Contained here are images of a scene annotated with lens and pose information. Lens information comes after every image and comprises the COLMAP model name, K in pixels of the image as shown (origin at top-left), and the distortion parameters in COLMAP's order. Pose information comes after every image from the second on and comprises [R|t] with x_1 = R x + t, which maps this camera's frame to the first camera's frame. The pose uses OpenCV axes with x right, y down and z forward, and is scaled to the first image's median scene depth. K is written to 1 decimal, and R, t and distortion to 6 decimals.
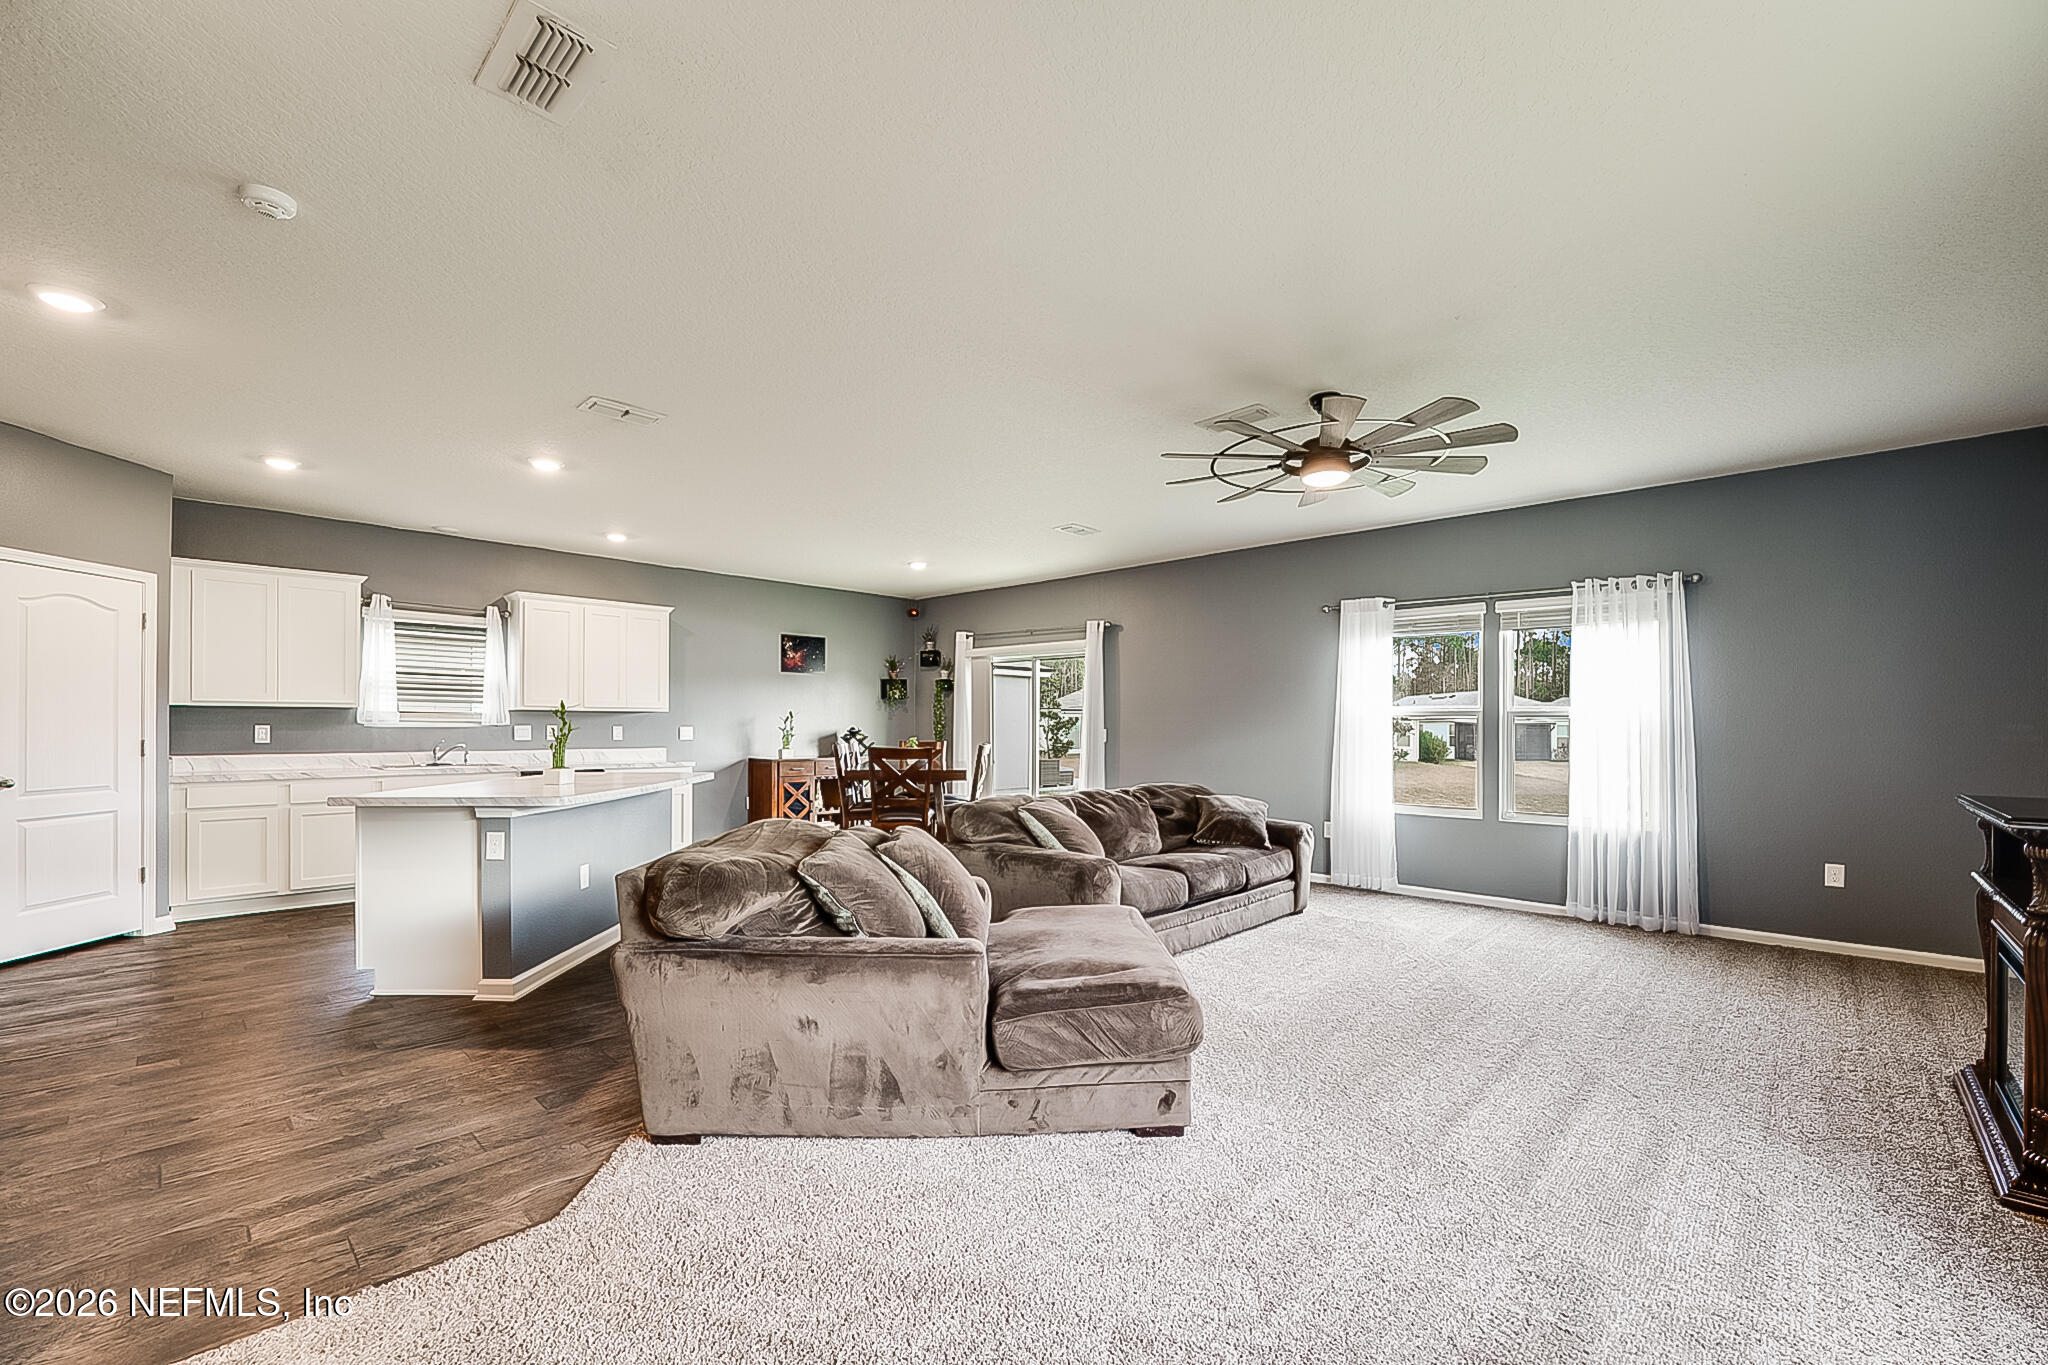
lens RADIAL K [[836.6, 0, 1017.5], [0, 836.6, 732.8], [0, 0, 1]] dist [-0.010457, 0.000364]
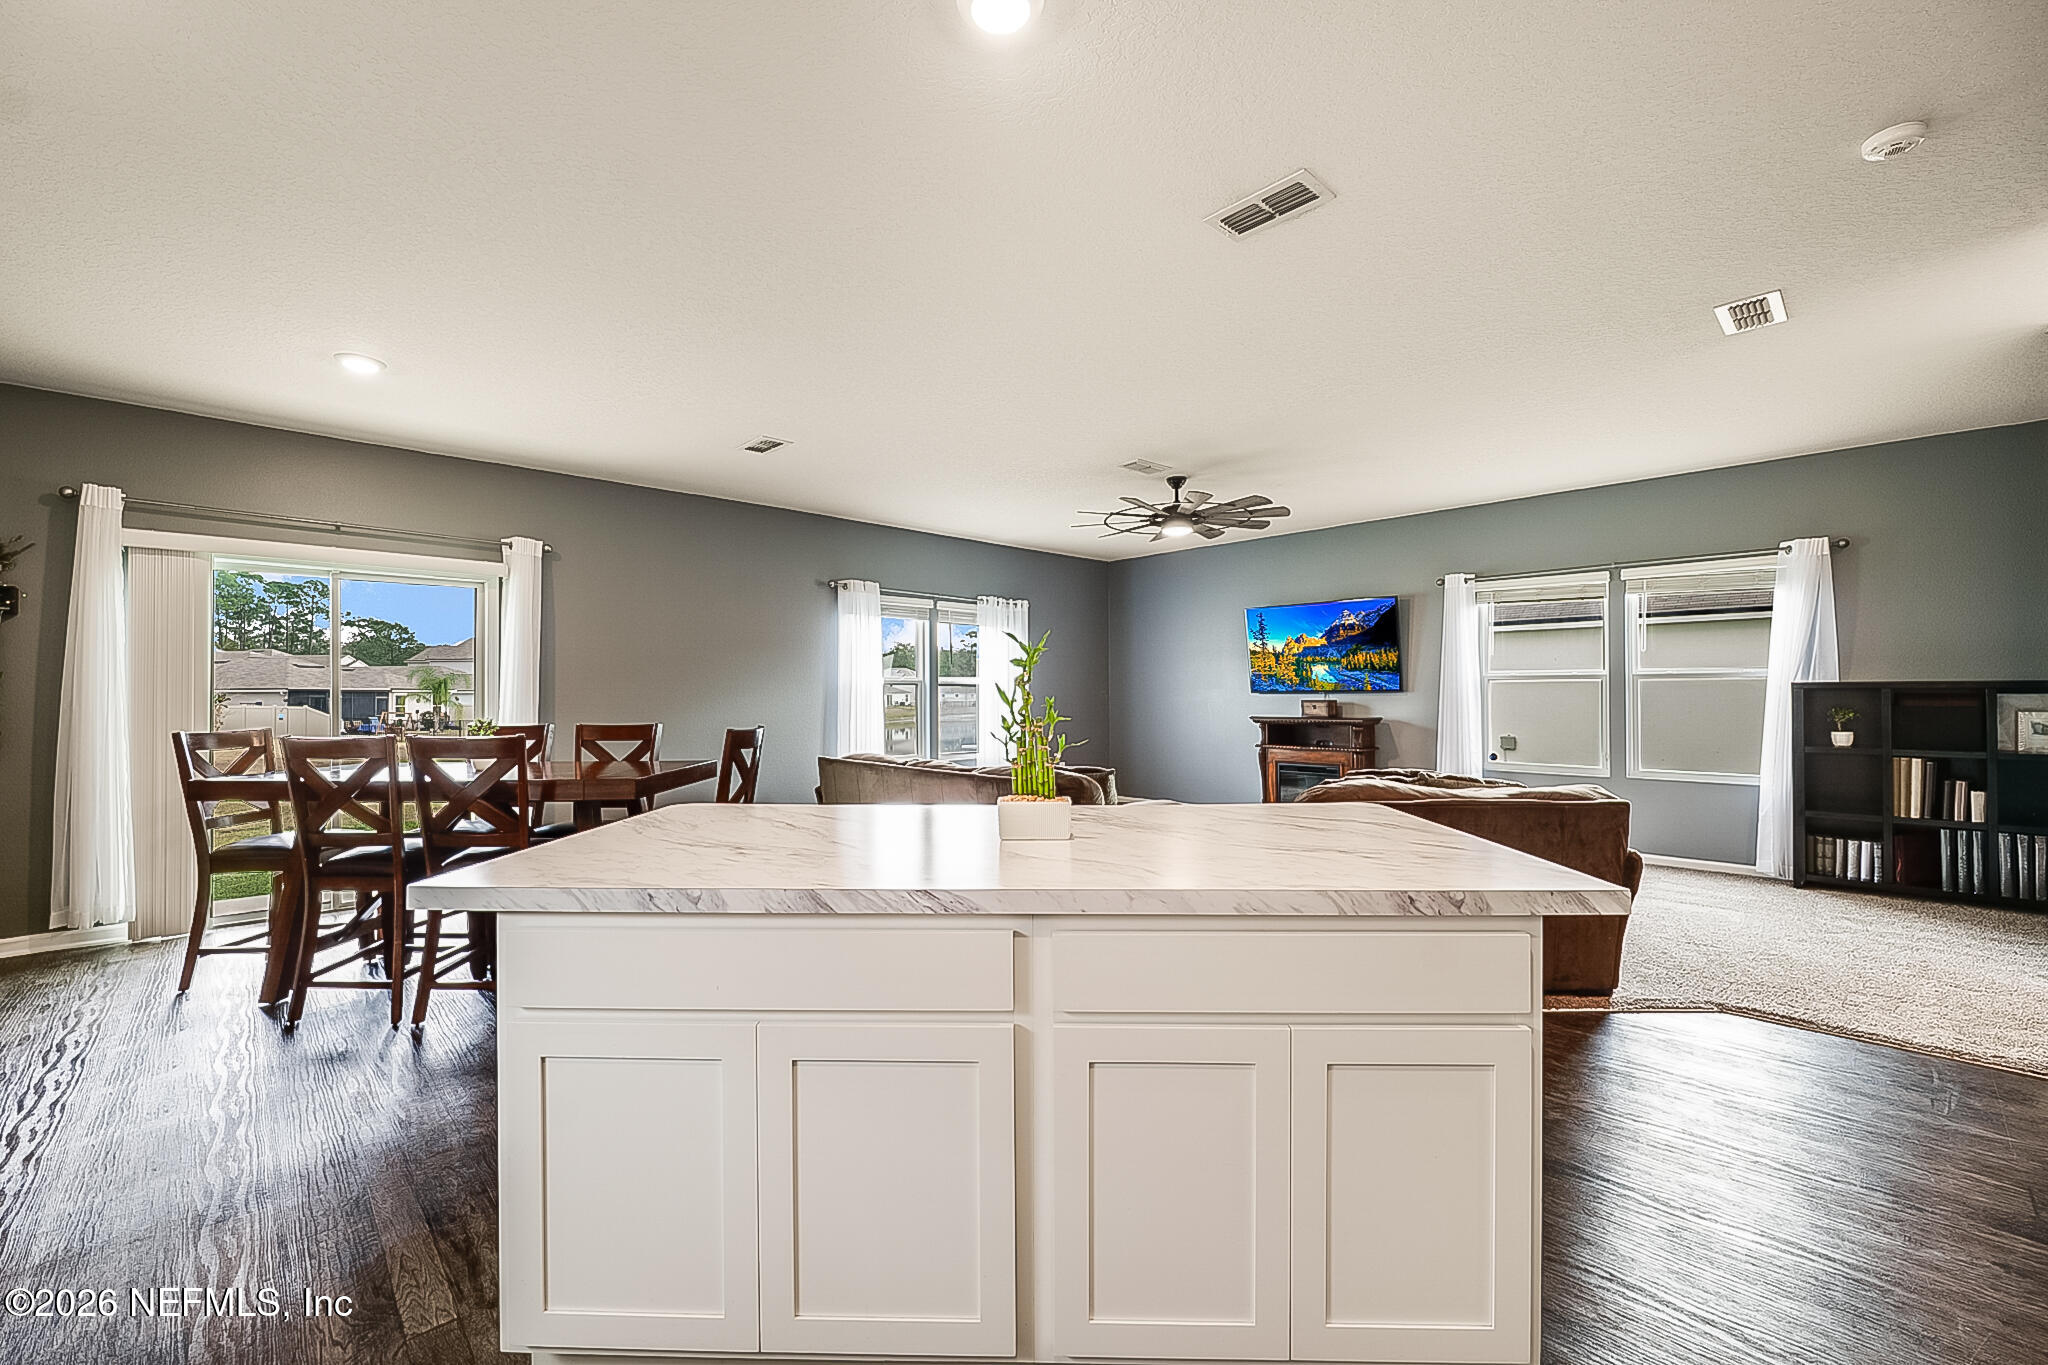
lens RADIAL K [[836.6, 0, 1005.7], [0, 836.6, 664.8], [0, 0, 1]] dist [-0.010457, 0.000364]
pose [[0.055746, 0.030659, 0.997974, -0.513488], [0.012620, 0.999427, -0.031408, -0.006238], [-0.998365, 0.014345, 0.055327, 0.538969]]
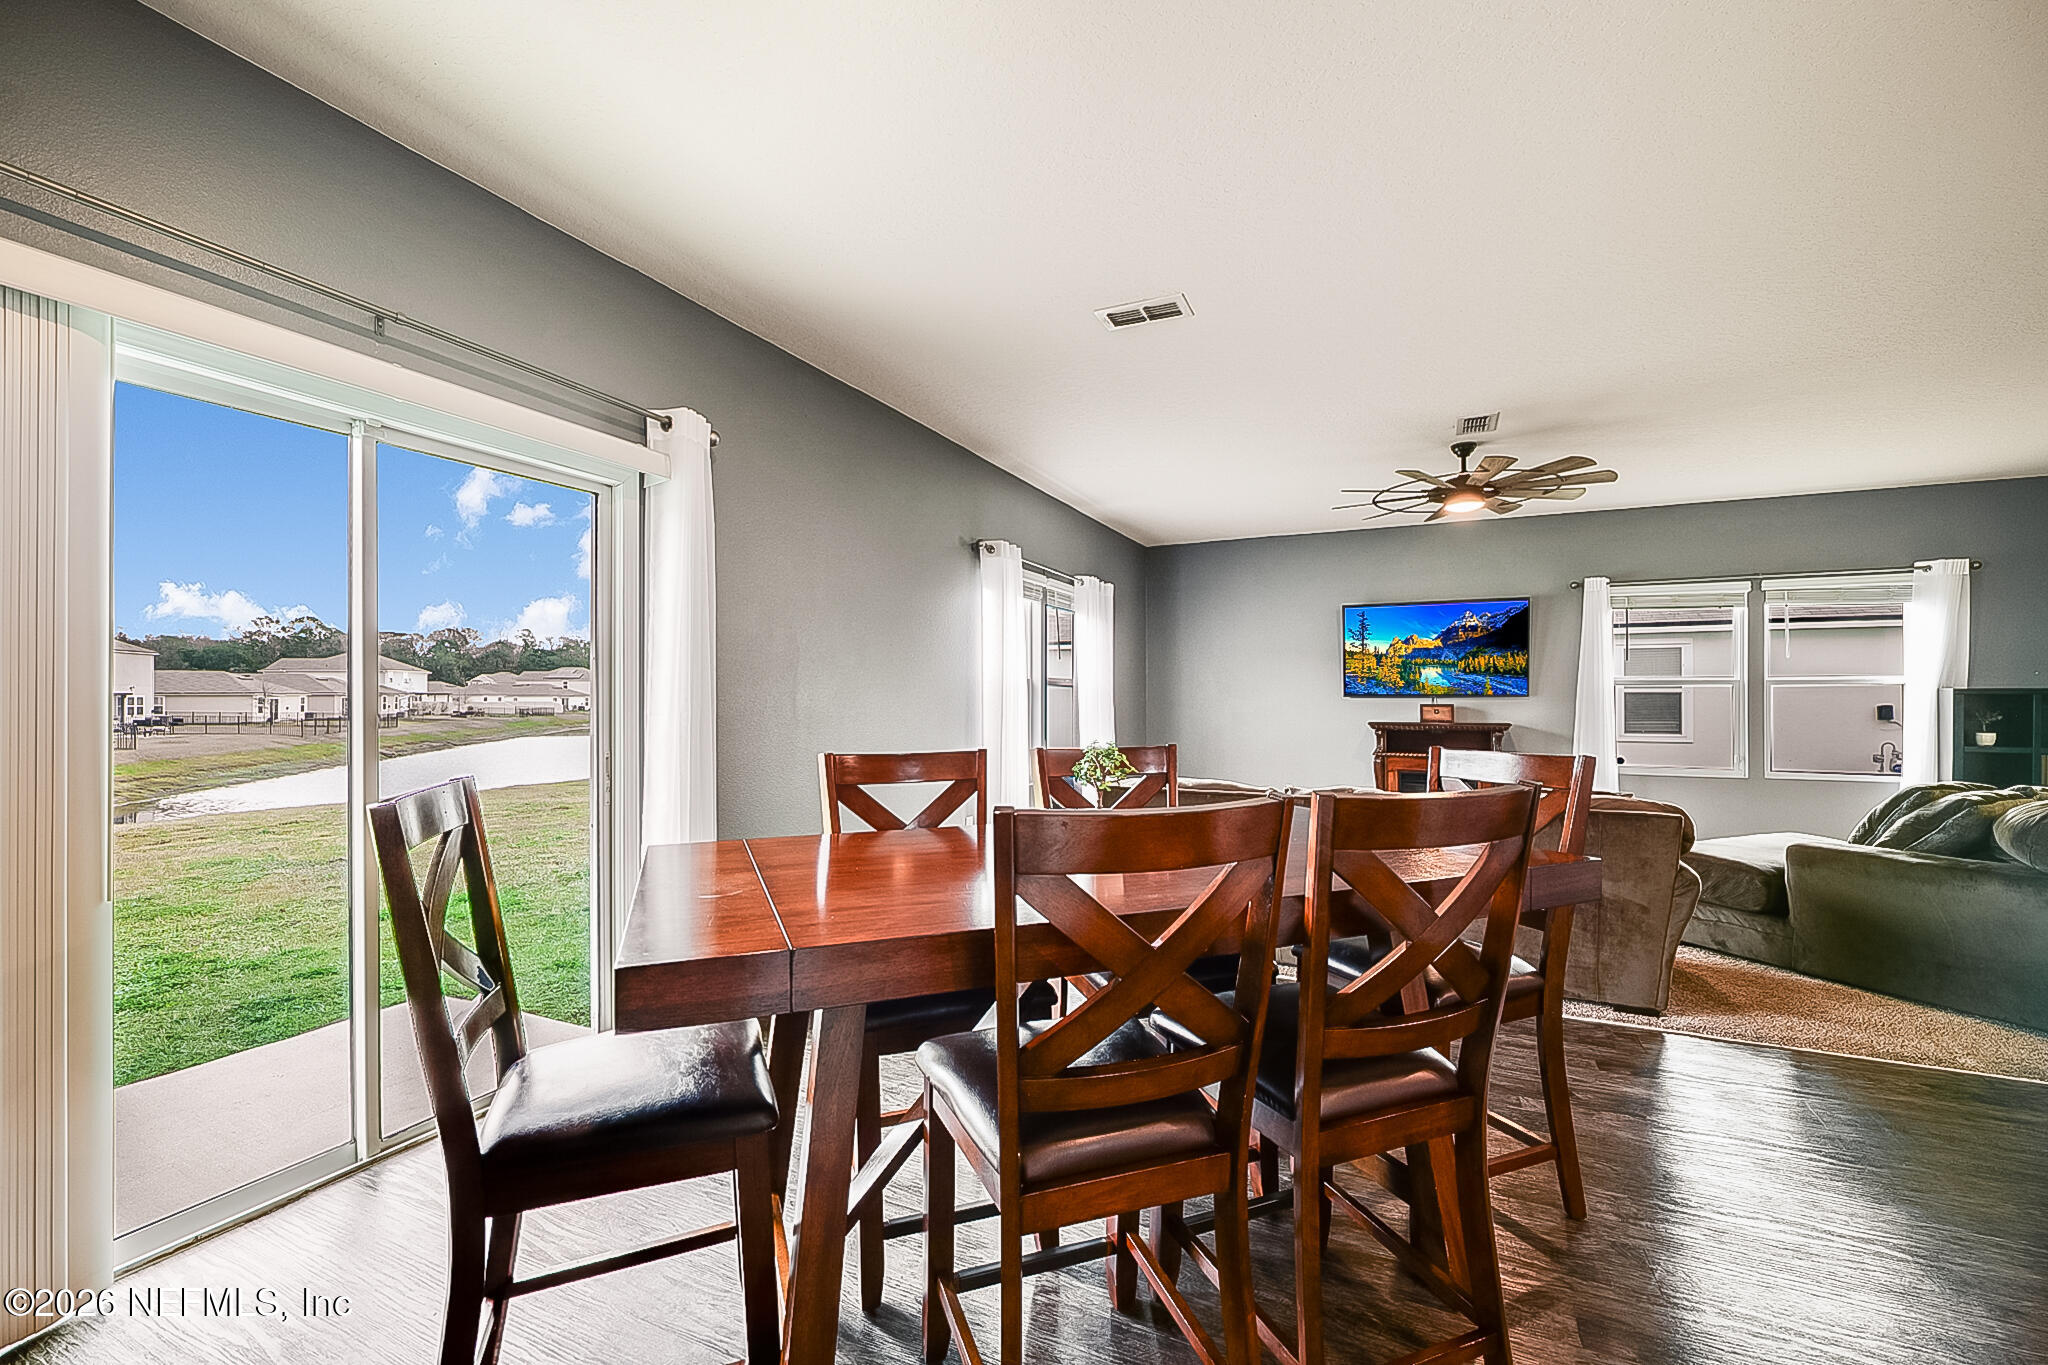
lens RADIAL K [[836.6, 0, 1023.2], [0, 836.6, 684.9], [0, 0, 1]] dist [-0.010457, 0.000364]
pose [[-0.309930, 0.009843, 0.950708, -0.288297], [0.007990, 0.999938, -0.007748, -0.008912], [-0.950726, 0.005195, -0.309989, 0.899367]]
